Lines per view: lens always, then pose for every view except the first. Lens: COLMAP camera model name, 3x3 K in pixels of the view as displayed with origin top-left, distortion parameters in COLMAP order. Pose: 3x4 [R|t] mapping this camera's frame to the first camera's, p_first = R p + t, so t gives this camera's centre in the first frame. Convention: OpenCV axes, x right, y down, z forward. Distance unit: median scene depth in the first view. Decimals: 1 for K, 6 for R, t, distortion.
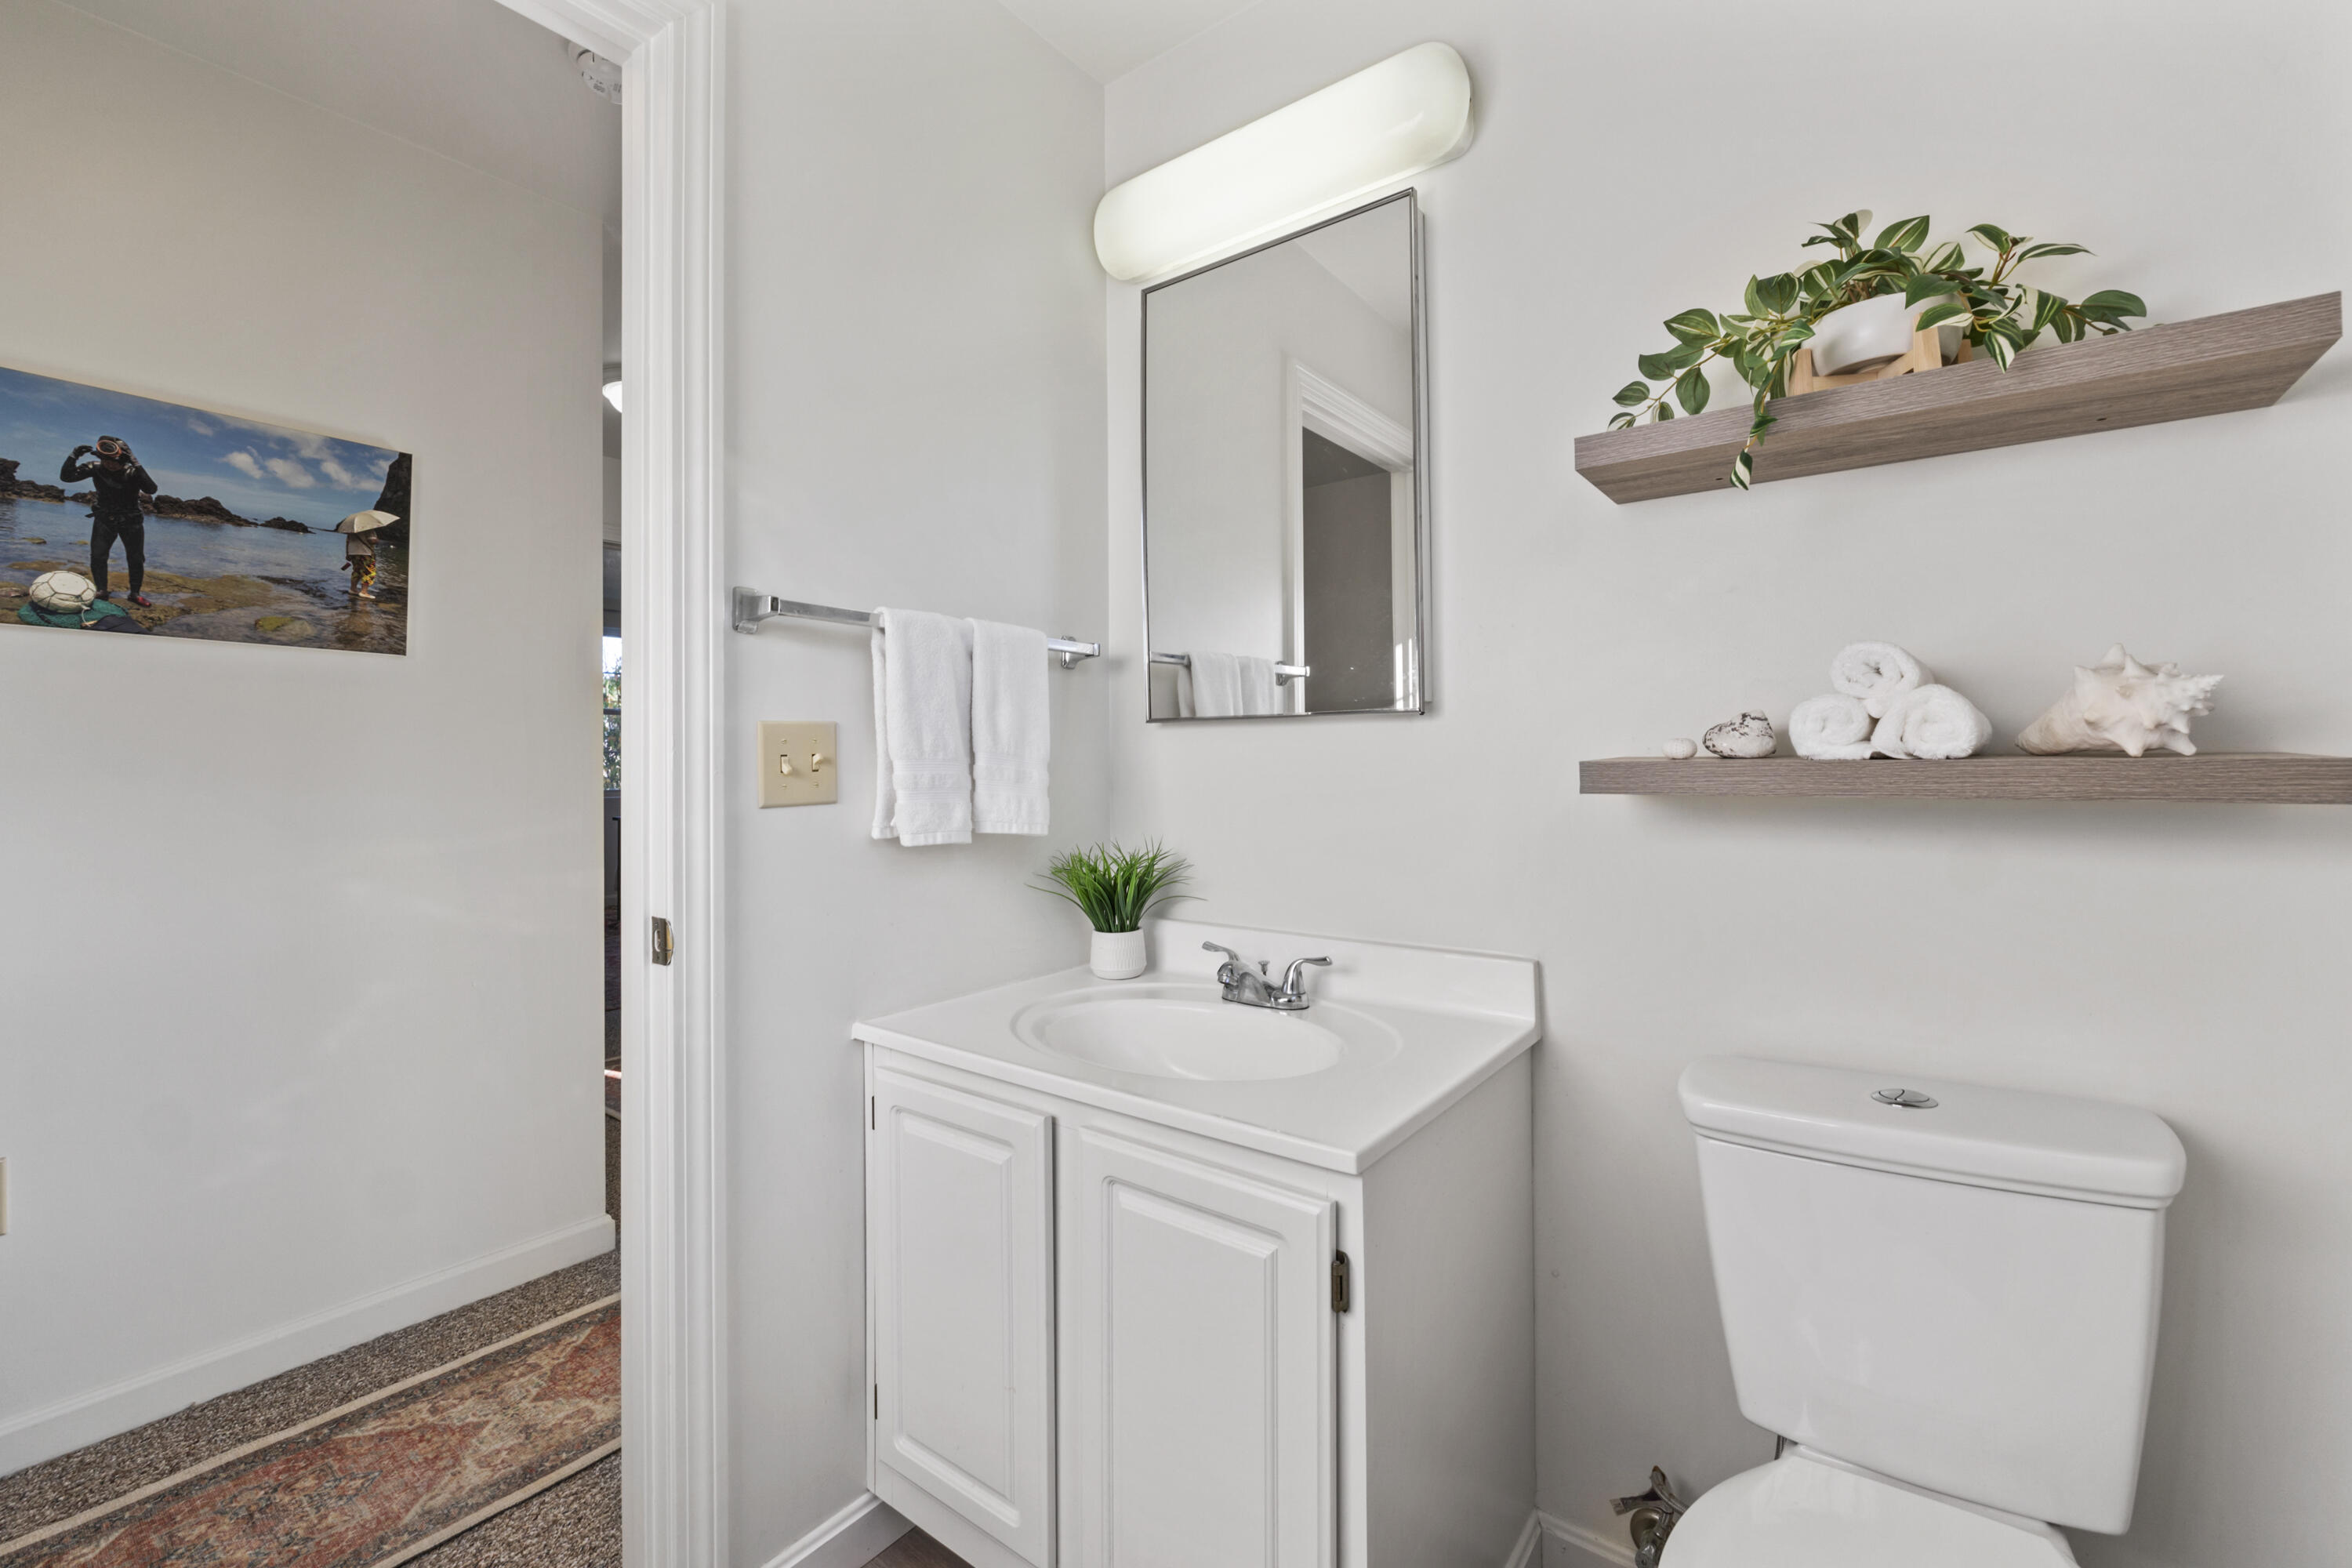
lens RADIAL K [[983.8, 0, 1172.3], [0, 983.8, 764.5], [0, 0, 1]] dist [-0.009049, -0.000710]
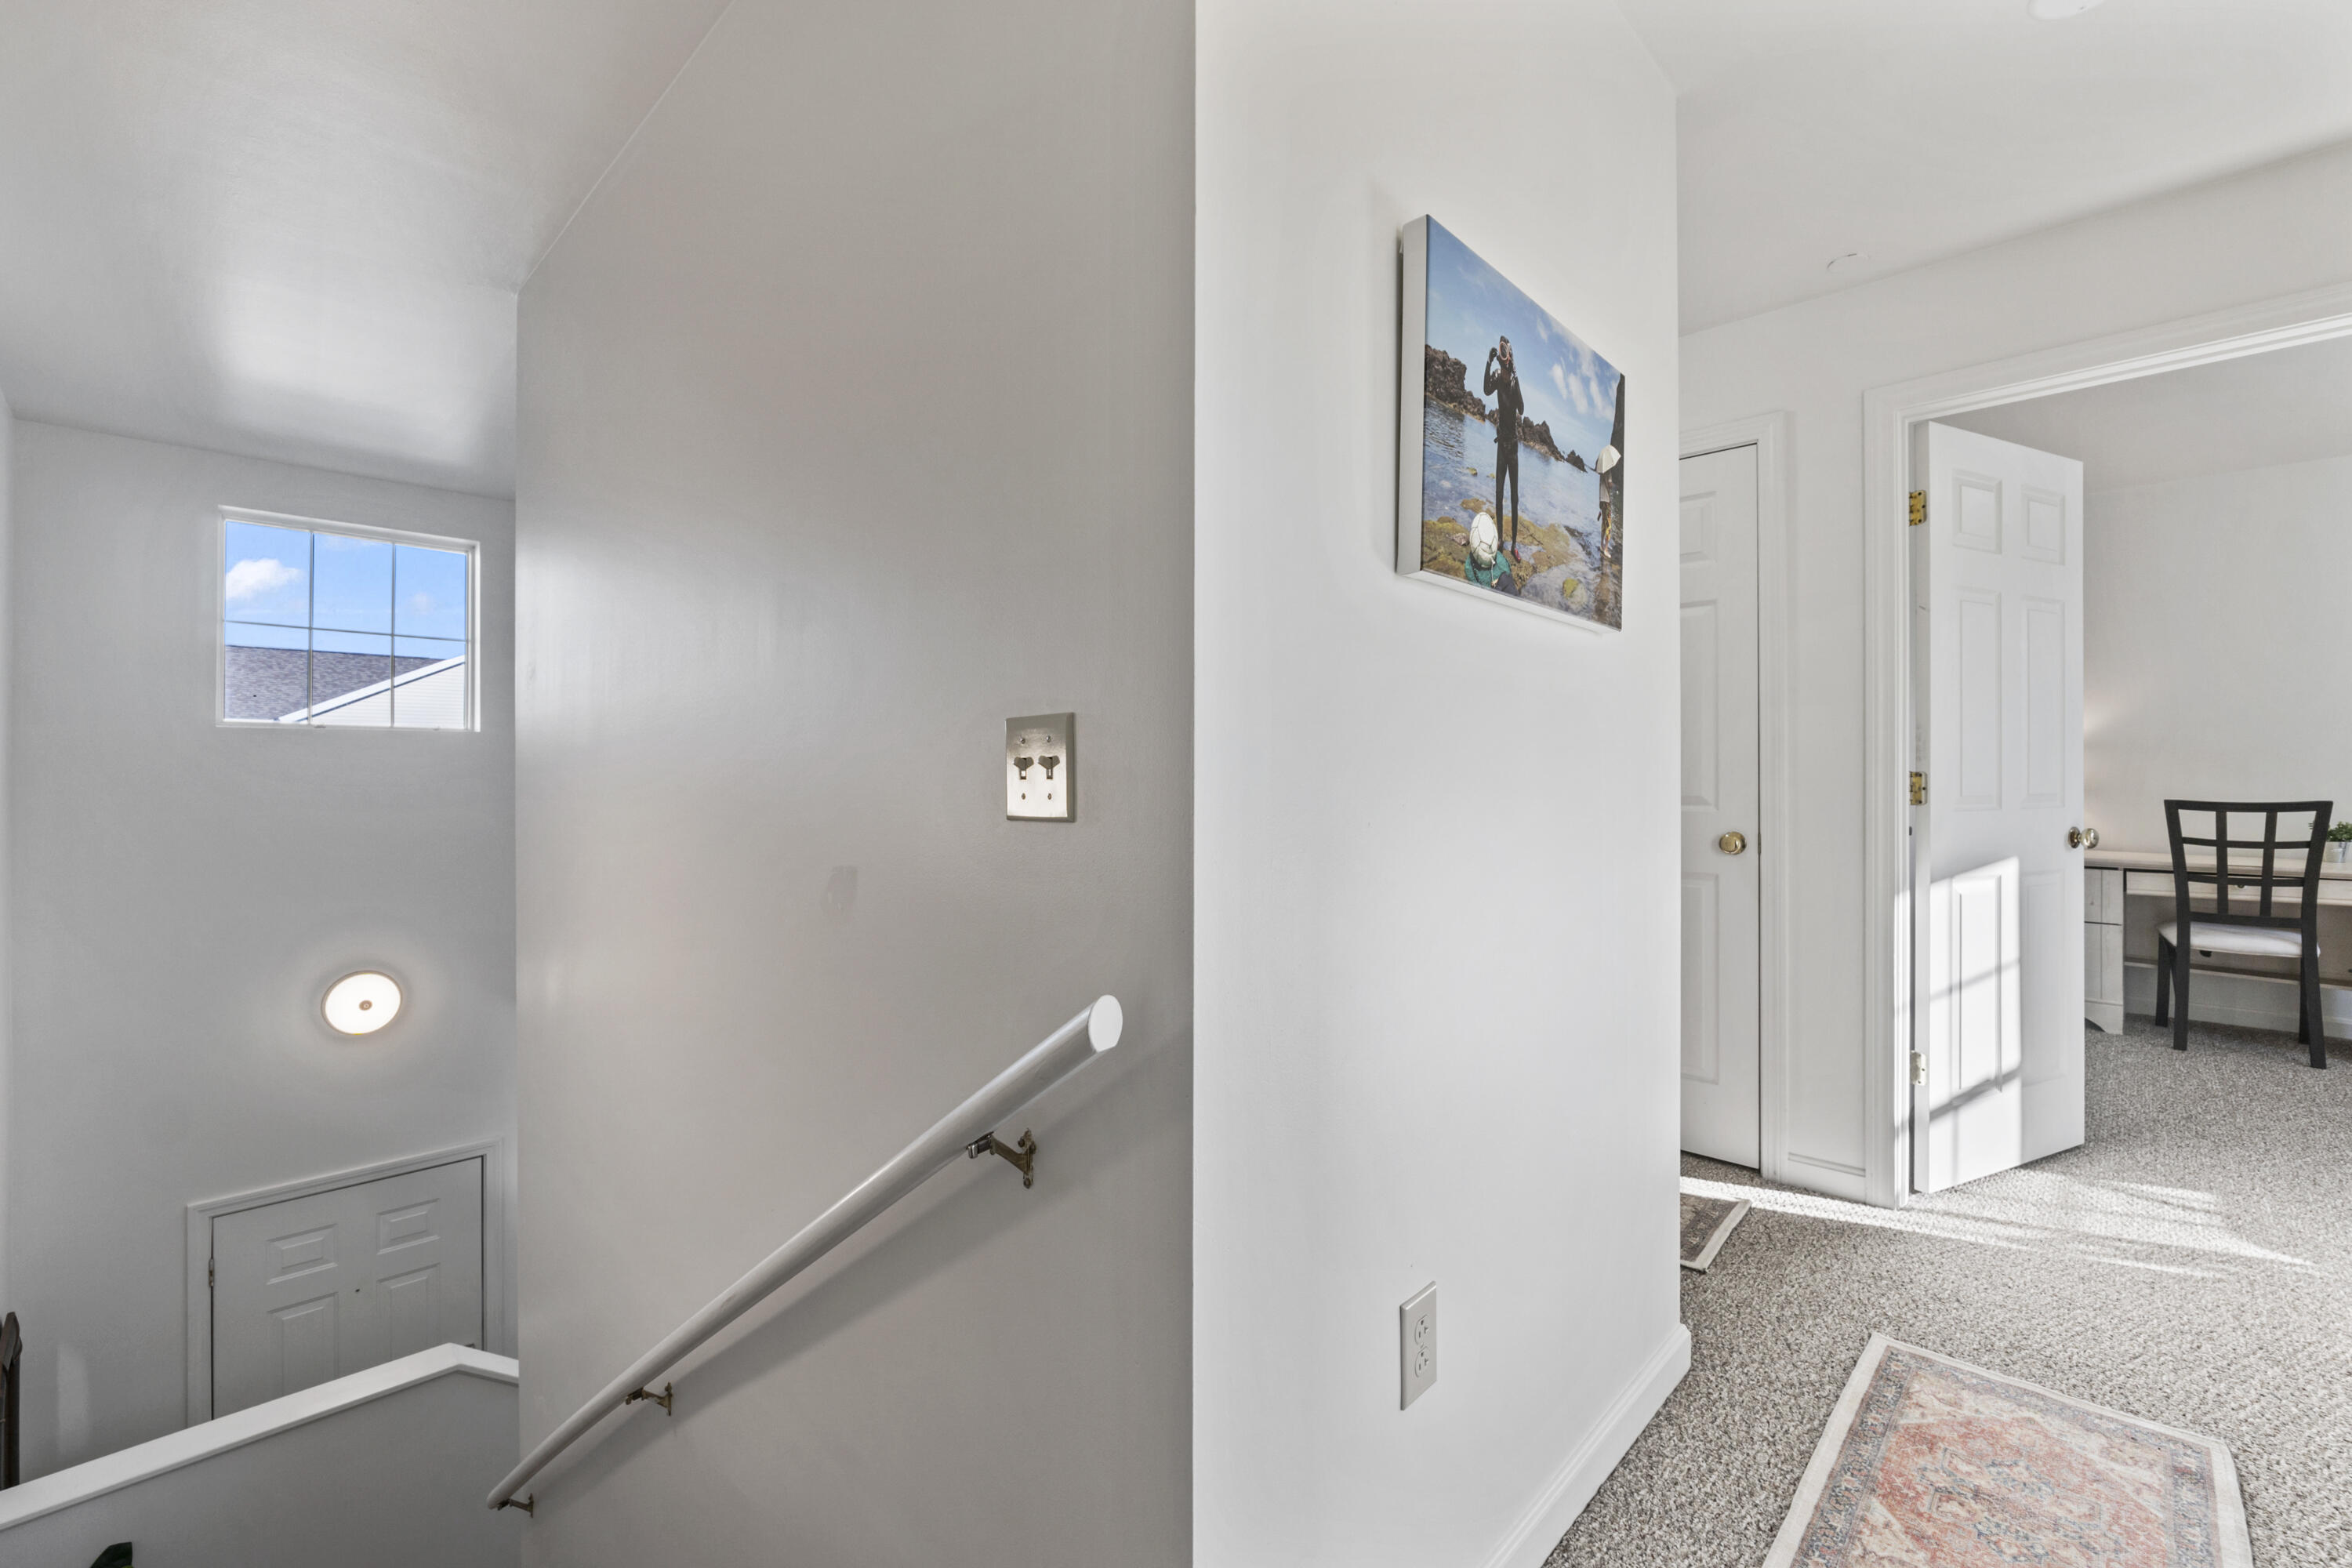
lens RADIAL K [[983.8, 0, 1172.3], [0, 983.8, 764.5], [0, 0, 1]] dist [-0.009049, -0.000710]
pose [[0.994052, 0.004528, -0.108811, -1.278532], [-0.005101, 0.999975, -0.004991, 0.002527], [0.108785, 0.005517, 0.994050, 0.209340]]
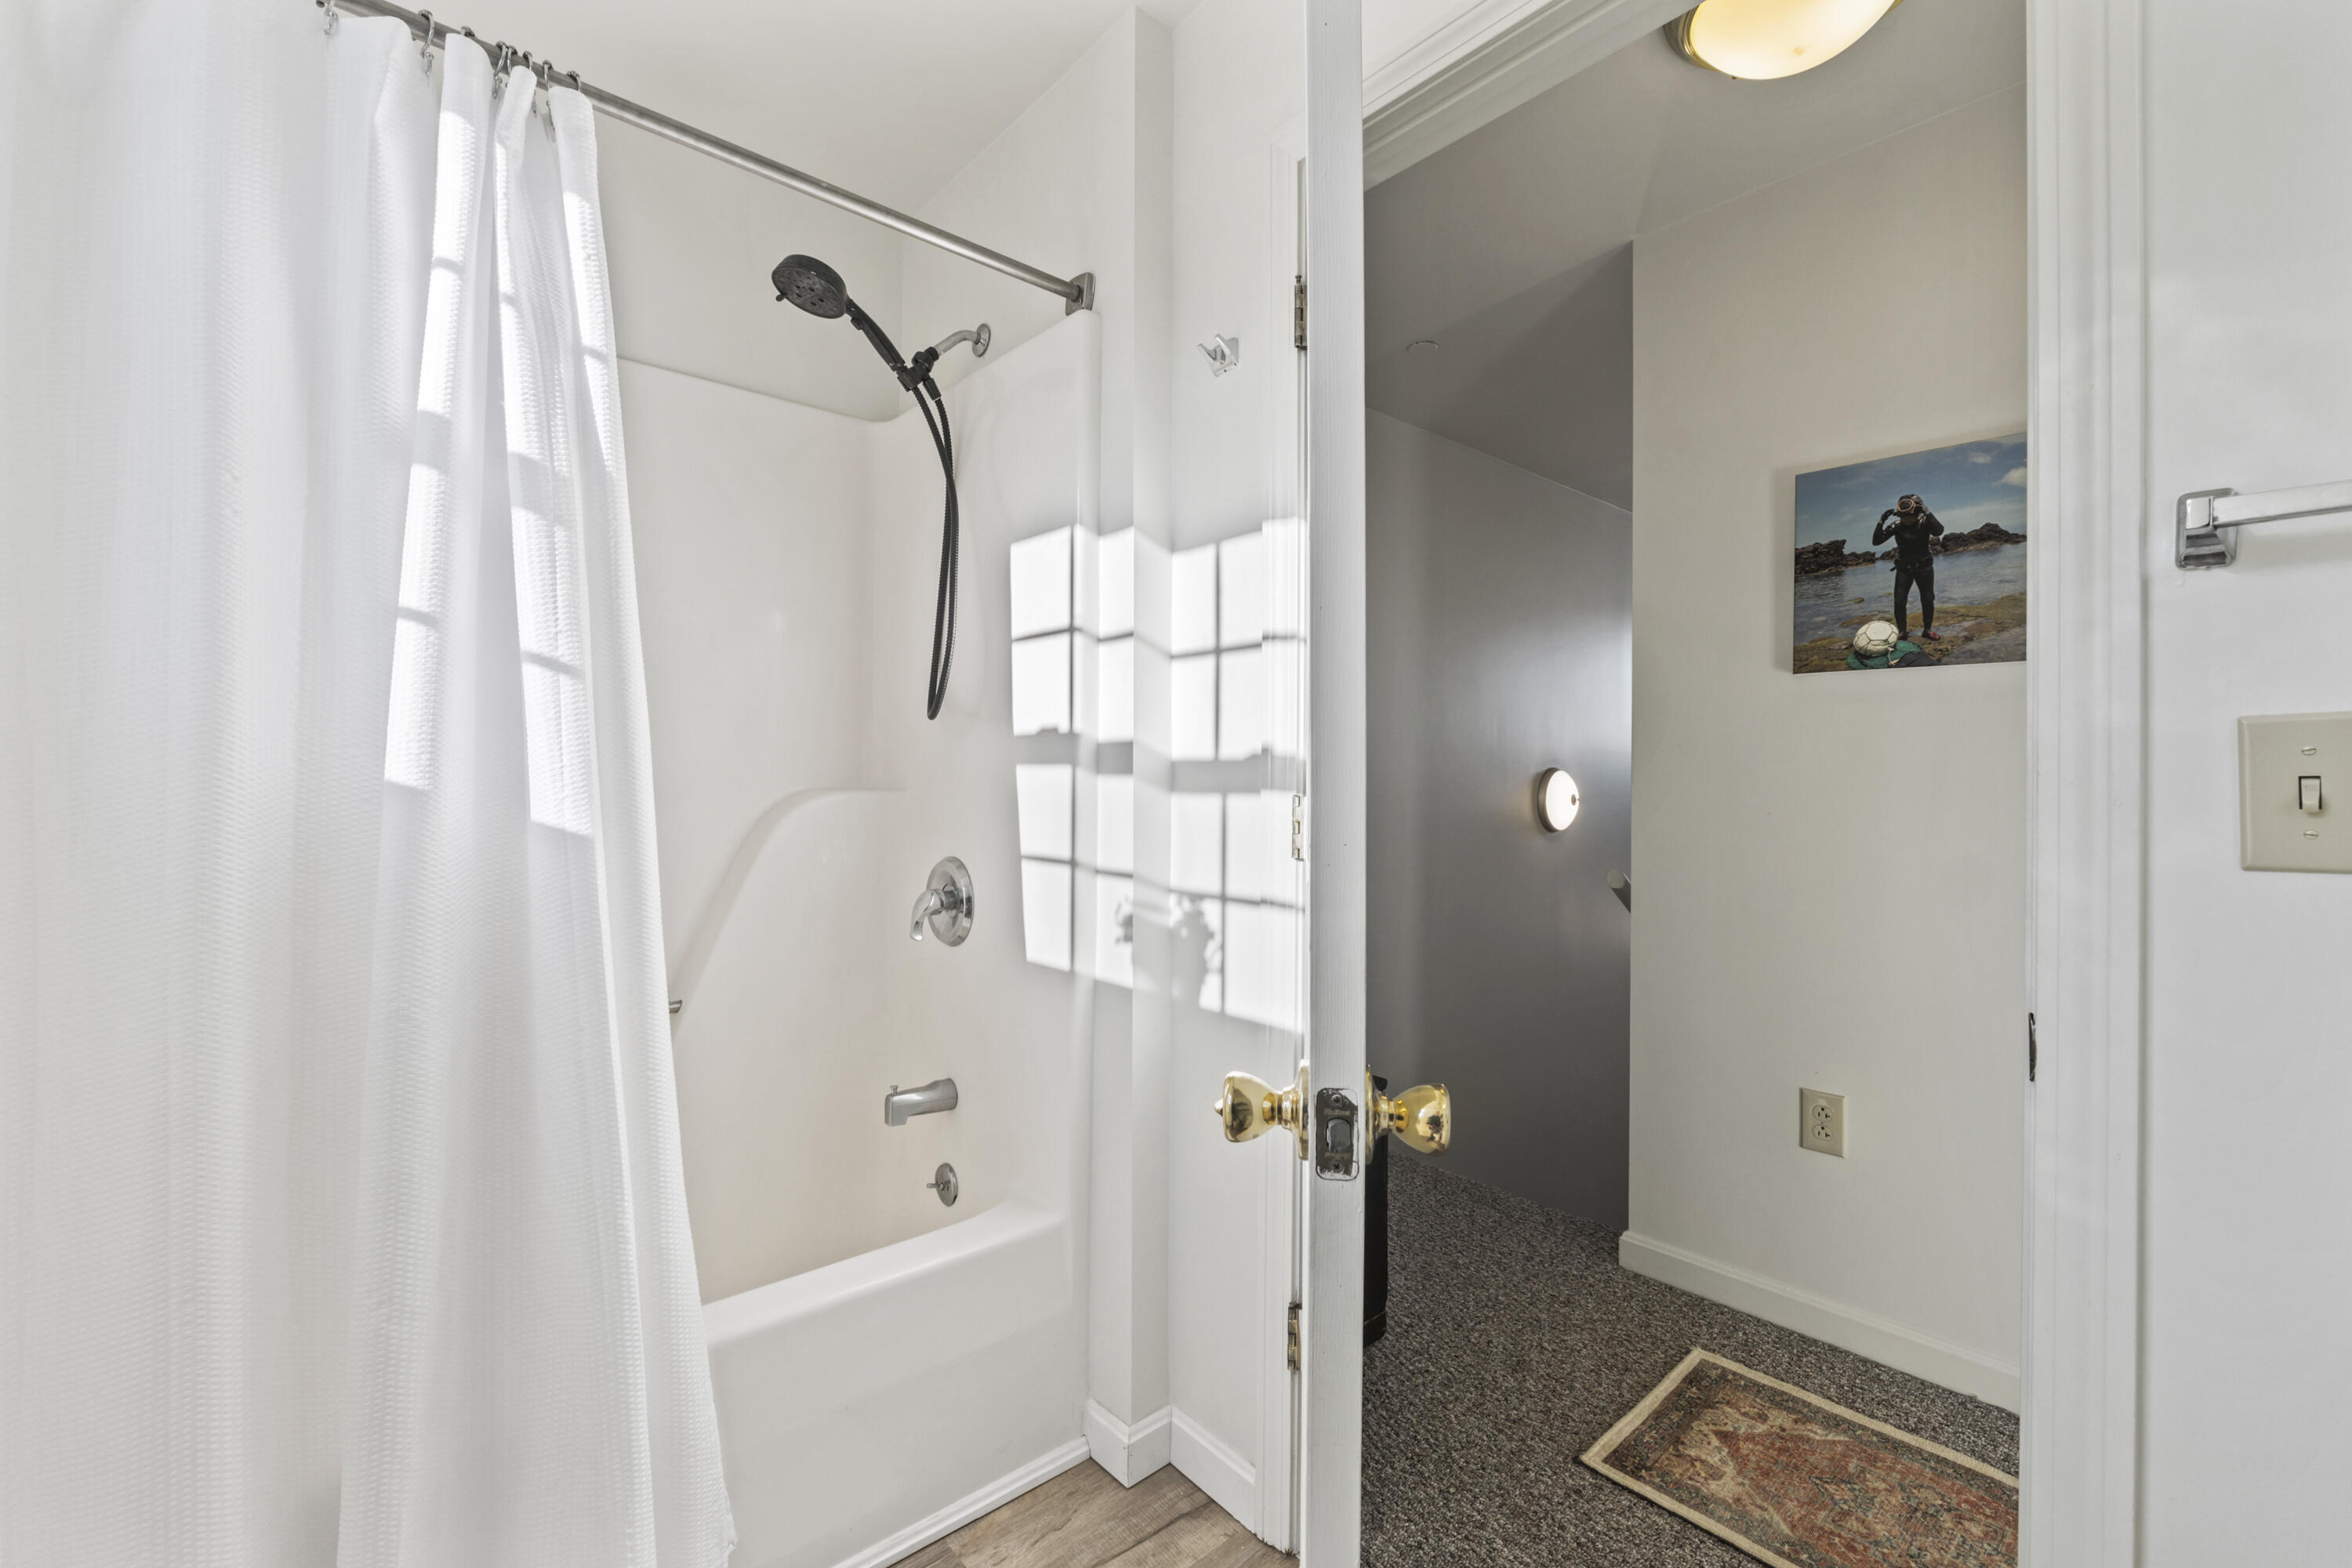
lens RADIAL K [[982.0, 0, 1174.7], [0, 982.0, 791.6], [0, 0, 1]] dist [0.000208, 0.000004]
pose [[-0.202033, 0.016265, -0.979244, 0.209233], [-0.005372, 0.999829, 0.017716, -0.007049], [0.979364, 0.008840, -0.201911, 0.398204]]
